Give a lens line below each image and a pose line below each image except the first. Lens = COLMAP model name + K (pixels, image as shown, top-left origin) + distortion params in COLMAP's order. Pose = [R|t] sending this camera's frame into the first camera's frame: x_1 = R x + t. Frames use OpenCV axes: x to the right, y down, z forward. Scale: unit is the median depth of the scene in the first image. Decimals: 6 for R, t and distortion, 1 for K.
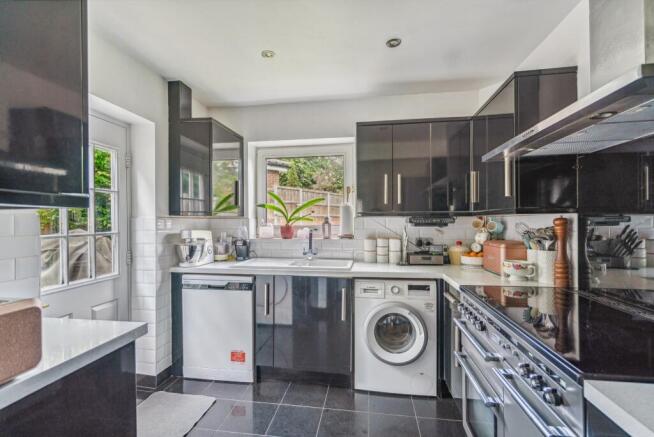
lens RADIAL K [[299.1, 0, 327.9], [0, 299.1, 219.4], [0, 0, 1]] dist [-0.000662, -0.000016]
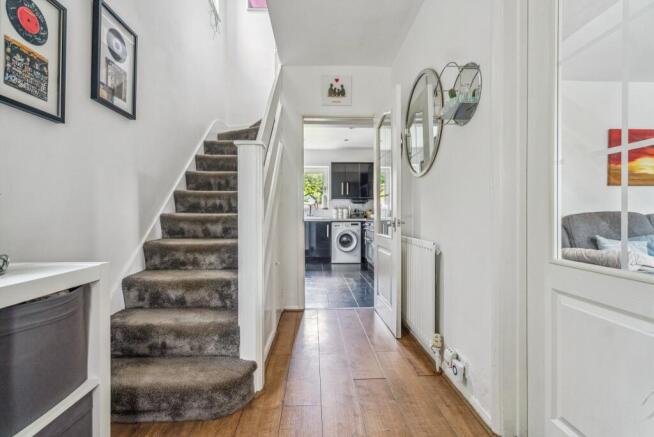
lens RADIAL K [[299.1, 0, 325.7], [0, 299.1, 217.1], [0, 0, 1]] dist [-0.000662, -0.000016]
pose [[0.981847, 0.004825, 0.189614, -0.477255], [-0.004189, 0.999984, -0.003753, 0.169851], [-0.189629, 0.002890, 0.981852, -1.643329]]
